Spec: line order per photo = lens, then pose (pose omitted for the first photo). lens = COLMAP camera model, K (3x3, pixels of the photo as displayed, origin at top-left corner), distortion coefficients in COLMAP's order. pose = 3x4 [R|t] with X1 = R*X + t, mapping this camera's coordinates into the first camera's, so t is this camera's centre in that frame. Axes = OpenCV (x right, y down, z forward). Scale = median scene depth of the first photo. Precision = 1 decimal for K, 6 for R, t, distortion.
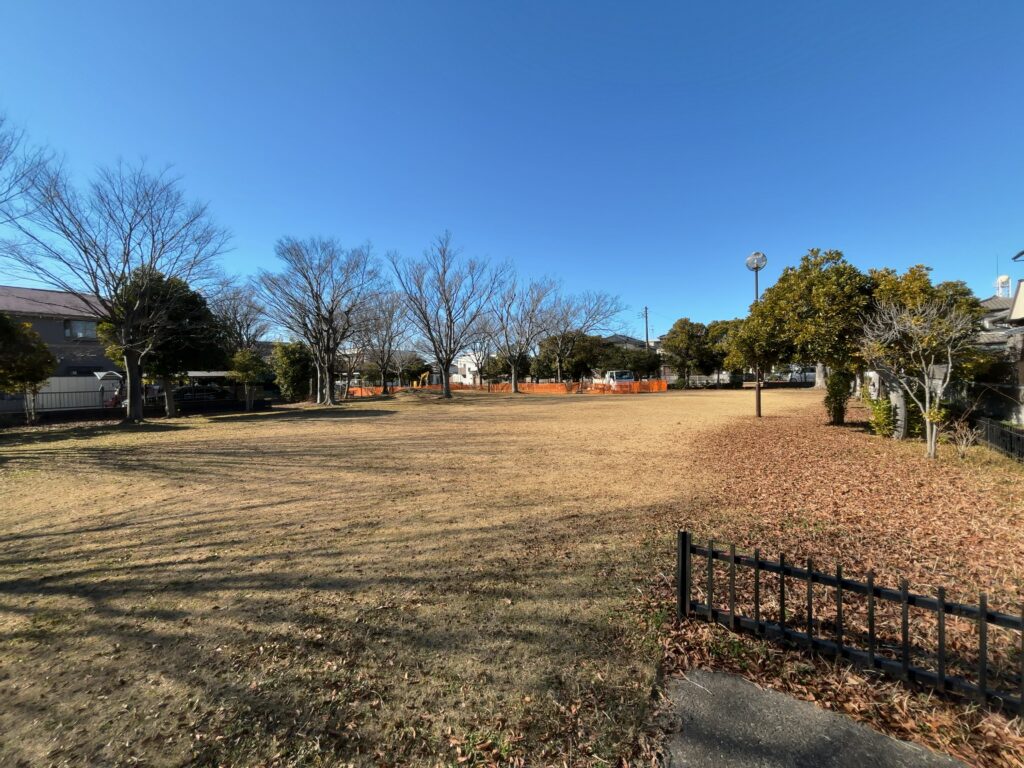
lens RADIAL K [[411.5, 0, 512.0], [0, 411.5, 384.0], [0, 0, 1]] dist [-0.000117, 0.000021]
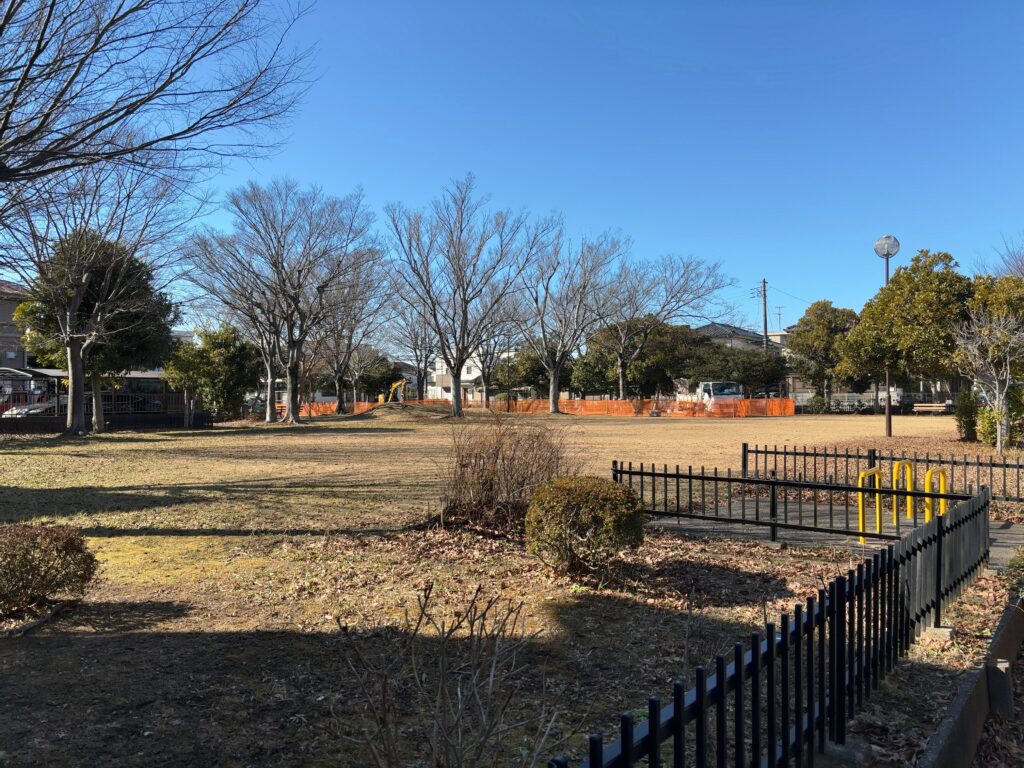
lens RADIAL K [[741.0, 0, 512.0], [0, 741.0, 384.0], [0, 0, 1]] dist [-0.000061, -0.001803]
pose [[0.999678, 0.017838, -0.018072, -0.036716], [-0.018367, 0.999396, -0.029514, 0.010060], [0.017535, 0.029837, 0.999401, -0.146222]]
